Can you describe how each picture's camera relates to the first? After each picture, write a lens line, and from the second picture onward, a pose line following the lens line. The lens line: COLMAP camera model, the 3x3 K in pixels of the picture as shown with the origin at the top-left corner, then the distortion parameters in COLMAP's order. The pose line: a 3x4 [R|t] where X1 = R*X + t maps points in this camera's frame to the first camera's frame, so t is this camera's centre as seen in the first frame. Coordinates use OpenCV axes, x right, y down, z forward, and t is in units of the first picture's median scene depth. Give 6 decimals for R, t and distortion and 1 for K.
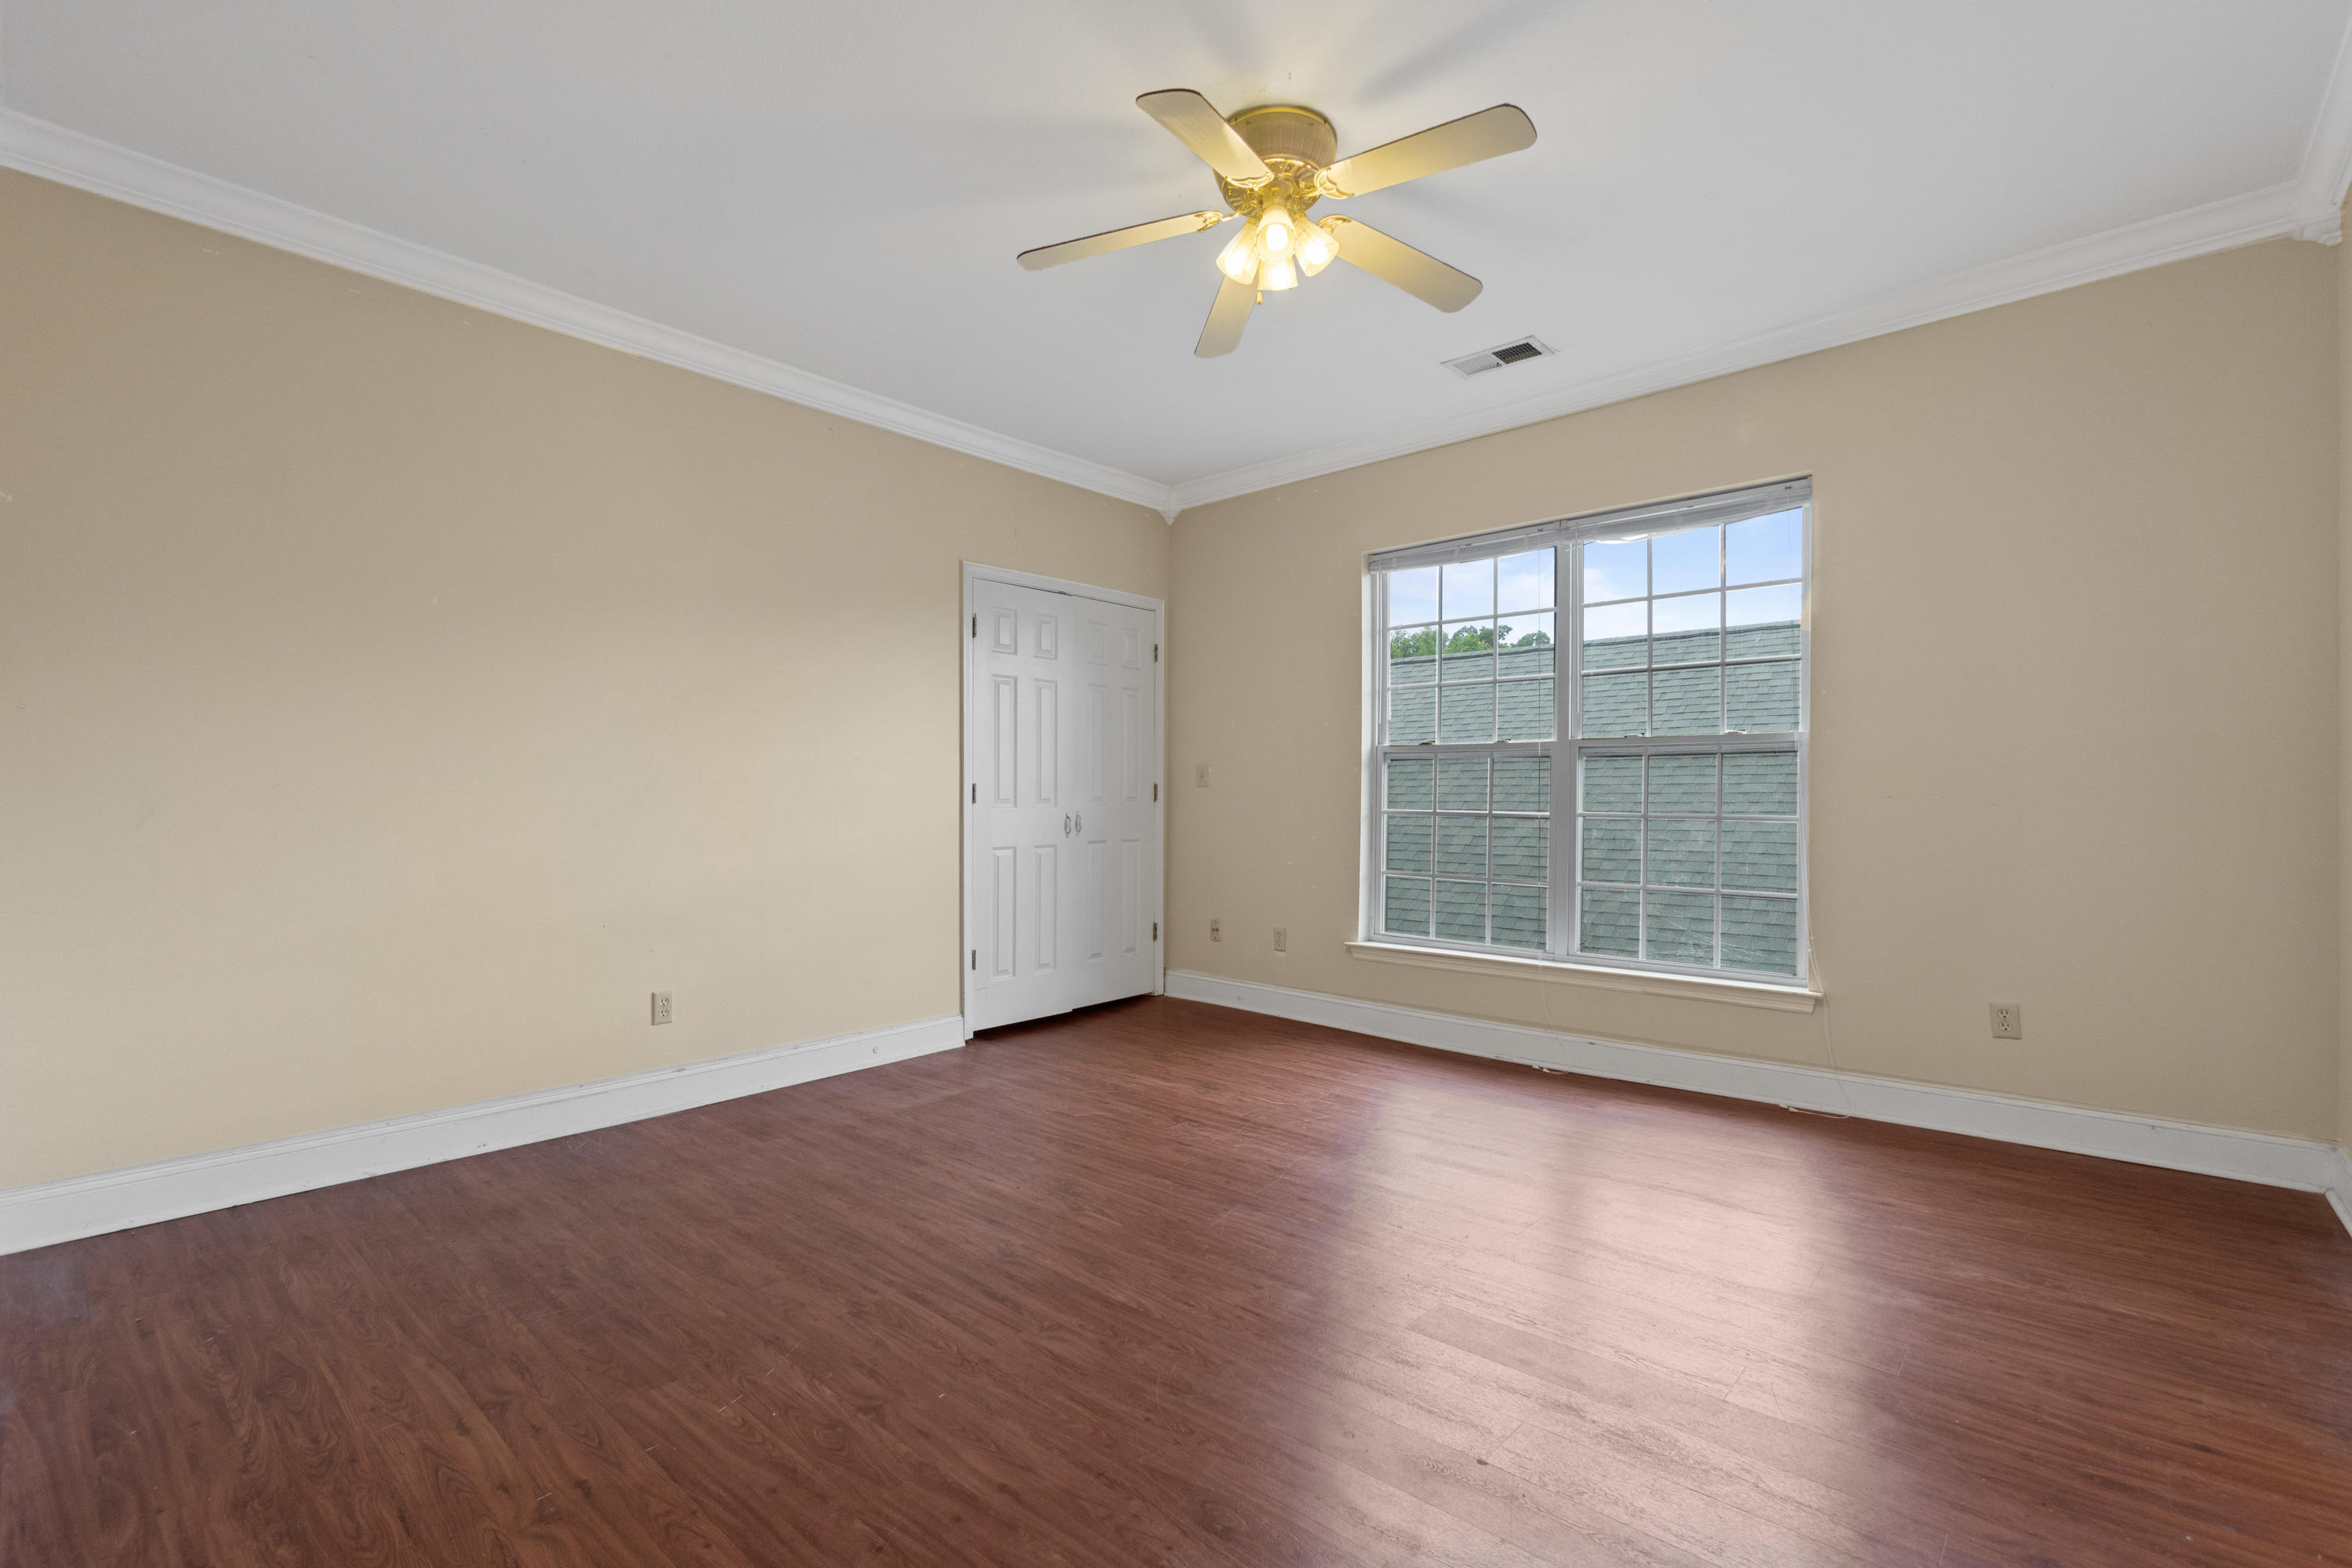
lens RADIAL K [[1024.8, 0, 1174.4], [0, 1024.8, 787.5], [0, 0, 1]] dist [0.000109, -0.000023]
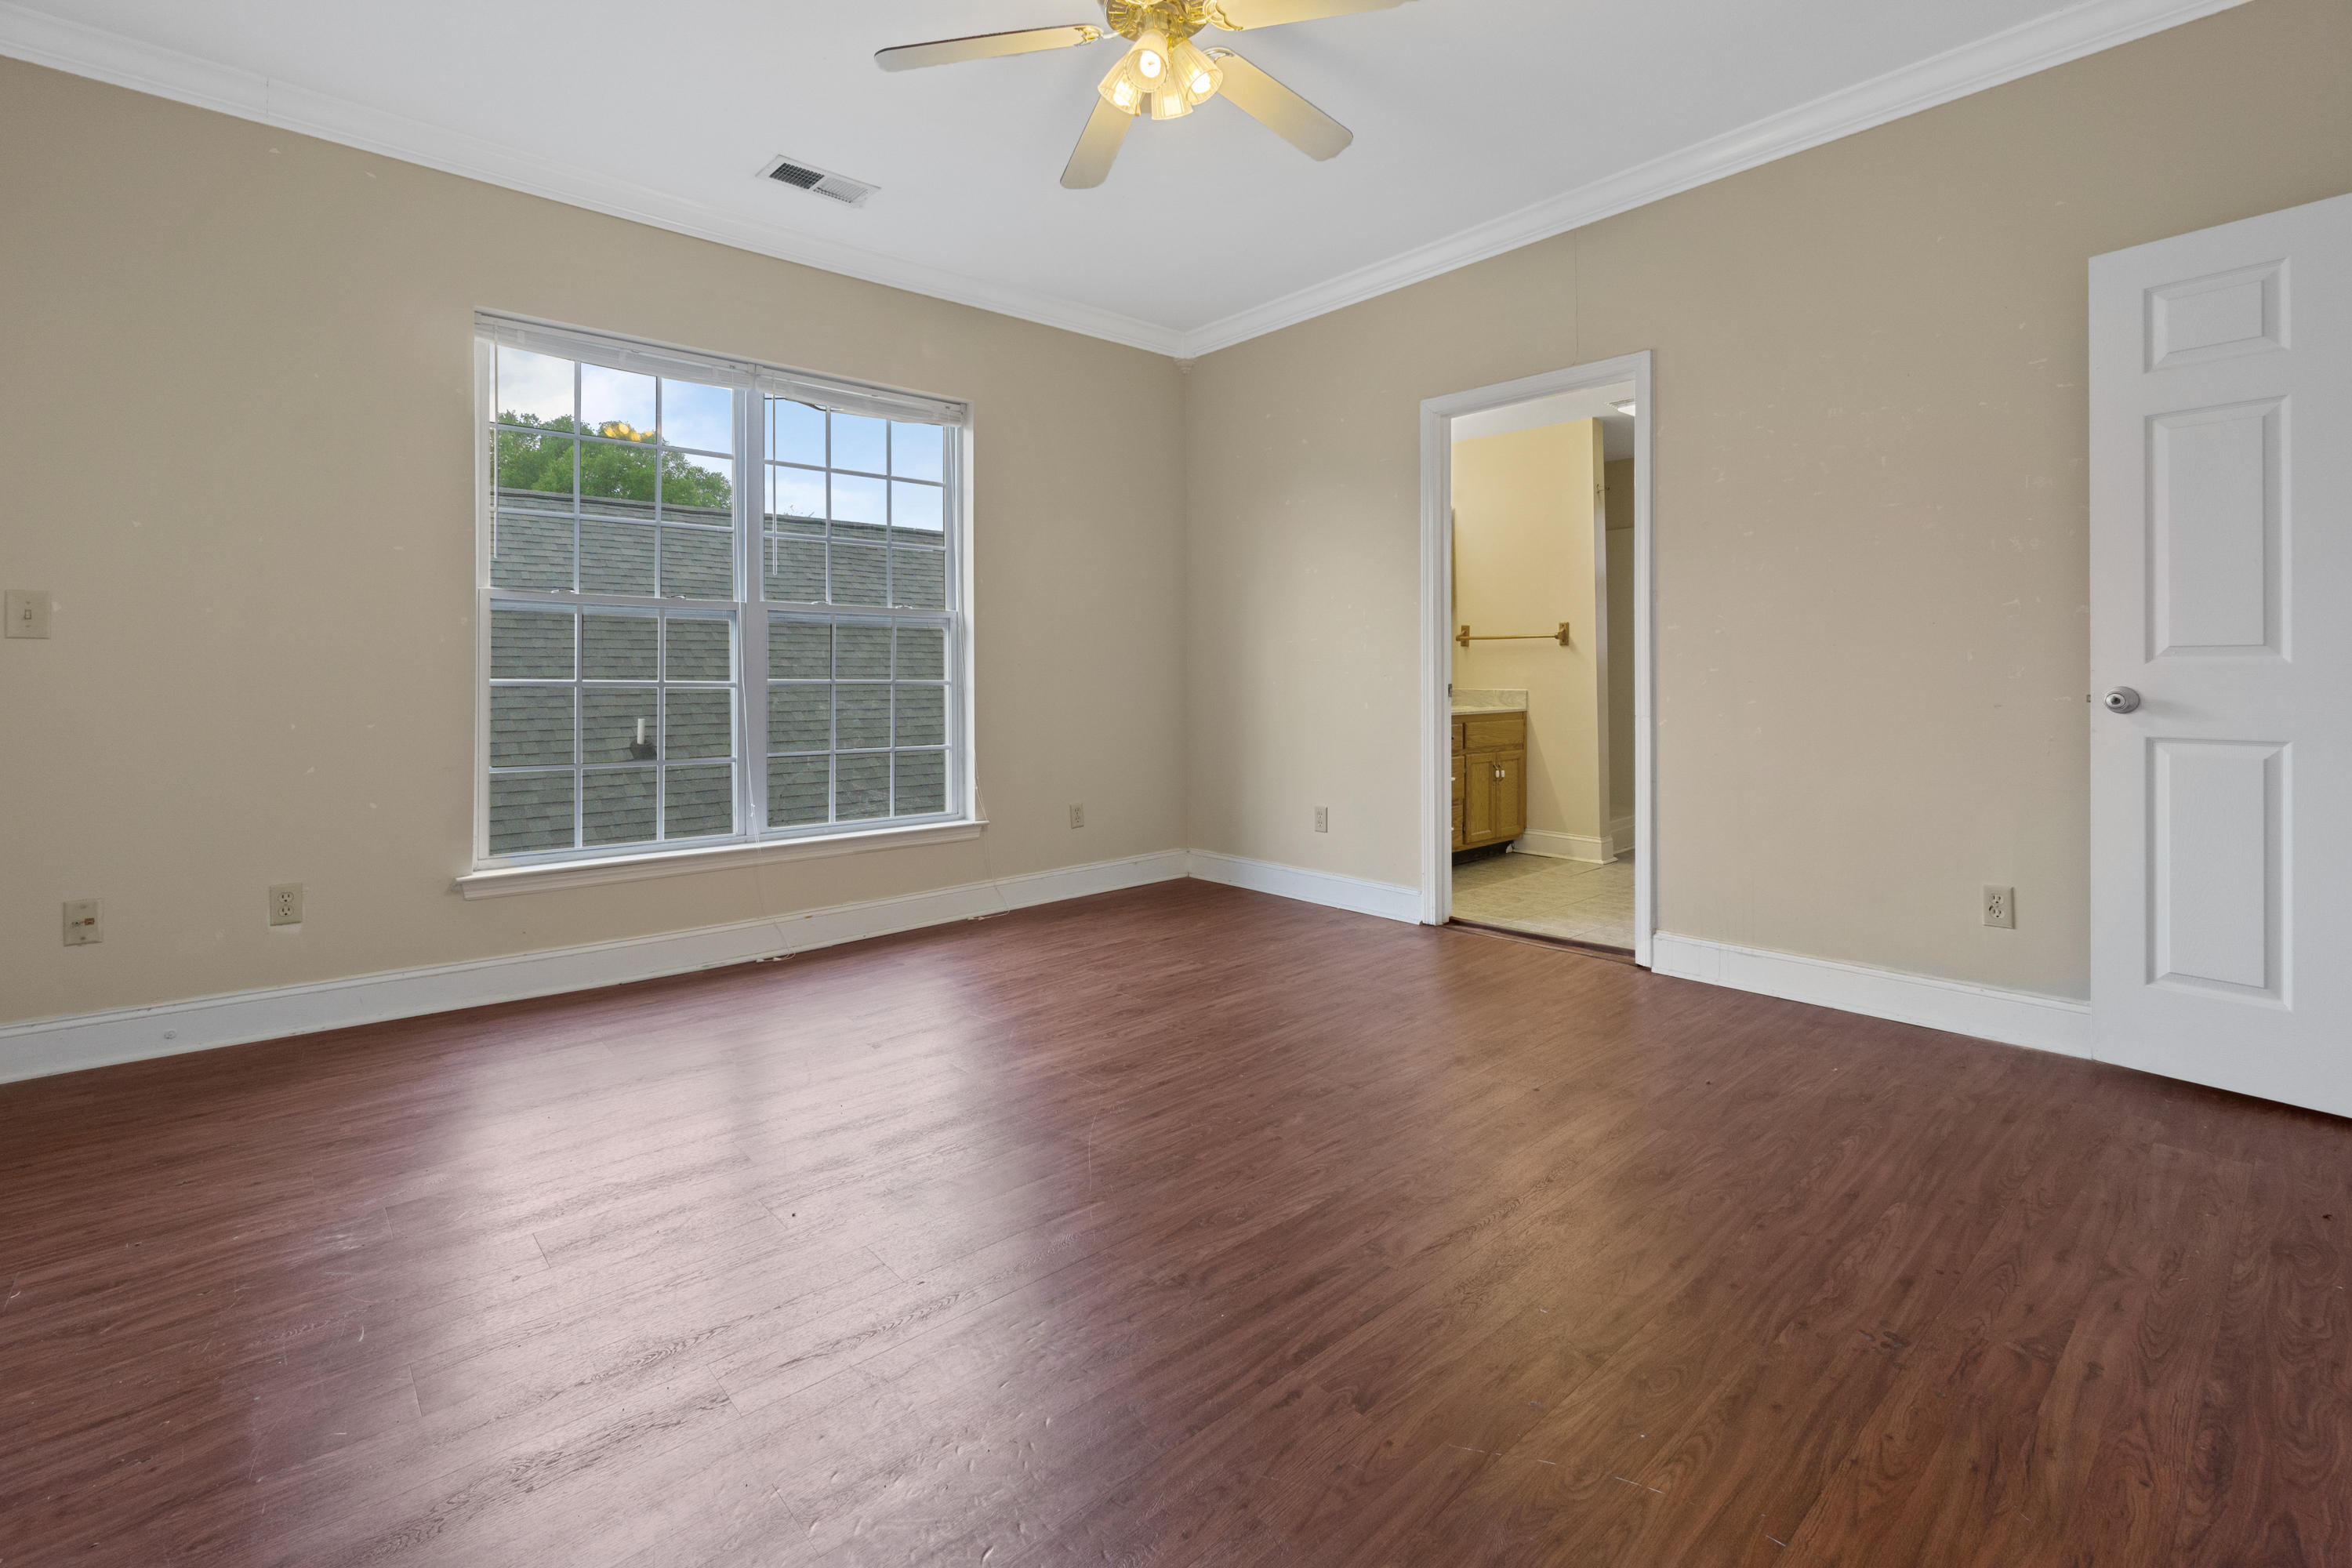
lens RADIAL K [[1024.8, 0, 1163.8], [0, 1024.8, 684.5], [0, 0, 1]] dist [0.000109, -0.000023]
pose [[0.132238, -0.008165, 0.991184, -0.562410], [-0.009891, 0.999905, 0.009556, 0.017632], [-0.991169, -0.011067, 0.132145, 0.590084]]
